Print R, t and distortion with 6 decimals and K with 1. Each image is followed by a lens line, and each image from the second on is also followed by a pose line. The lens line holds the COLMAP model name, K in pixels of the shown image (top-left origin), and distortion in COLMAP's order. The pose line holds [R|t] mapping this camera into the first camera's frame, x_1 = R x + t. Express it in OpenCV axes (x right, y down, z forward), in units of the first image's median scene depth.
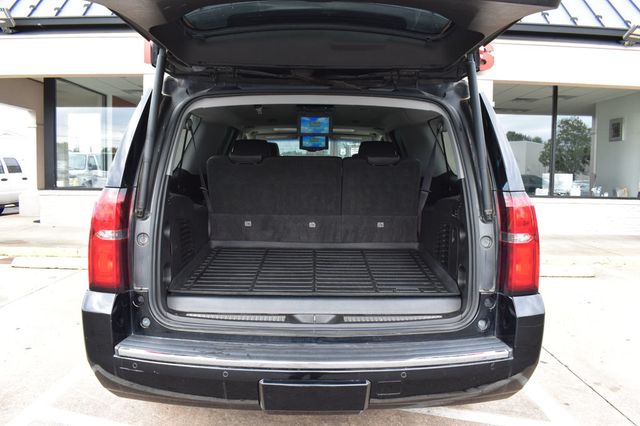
lens RADIAL K [[500.4, 0, 320.0], [0, 500.4, 213.0], [0, 0, 1]] dist [-0.091352, 0.008476]
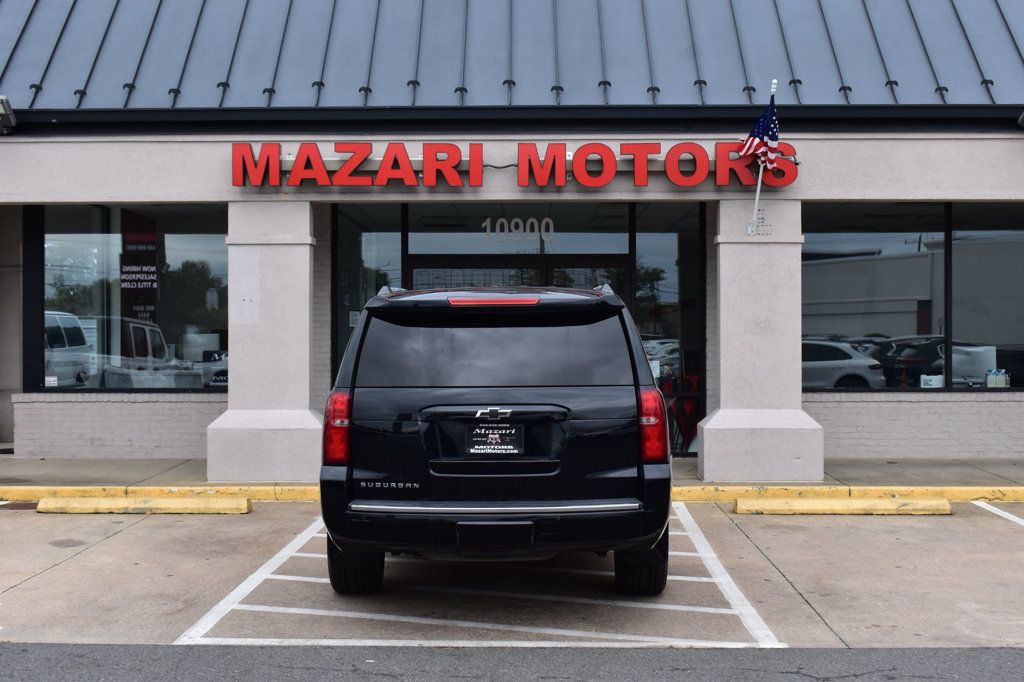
lens RADIAL K [[1394.9, 0, 512.0], [0, 1394.9, 341.0], [0, 0, 1]] dist [-0.014676, -0.031069]
pose [[0.999486, -0.018417, -0.026222, 0.028749], [0.016335, 0.996857, -0.077517, 0.024860], [0.027568, 0.077049, 0.996646, -0.561556]]
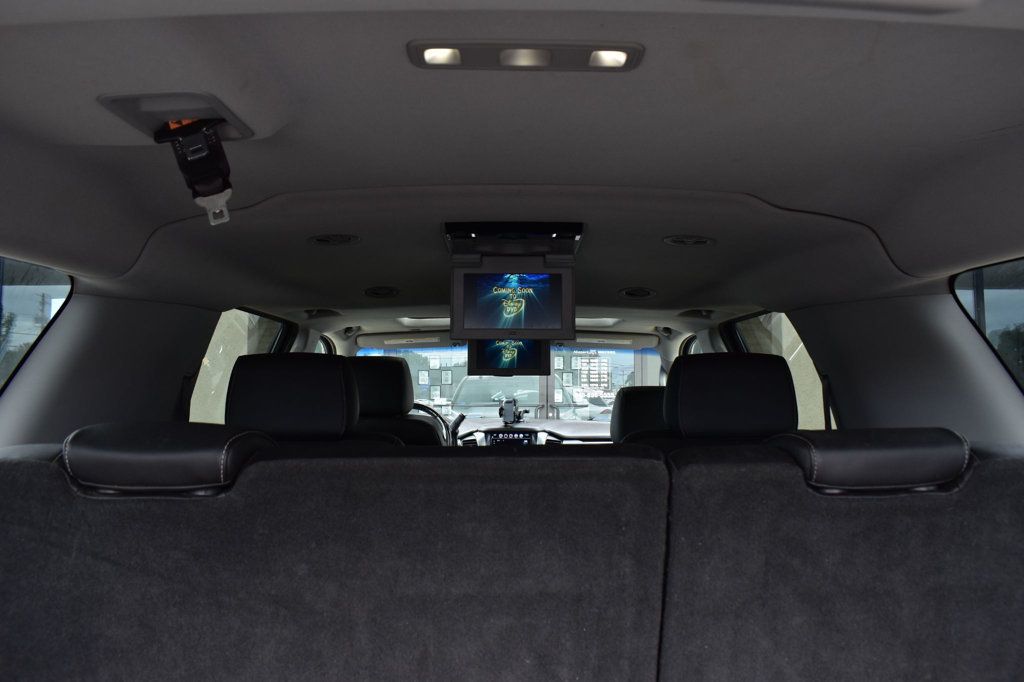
lens RADIAL K [[800.7, 0, 512.0], [0, 800.7, 341.0], [0, 0, 1]] dist [-0.091352, 0.008476]
pose [[0.999890, -0.013725, -0.005559, -0.011162], [0.012770, 0.989275, -0.145505, -0.107938], [0.007496, 0.145418, 0.989342, 0.685315]]
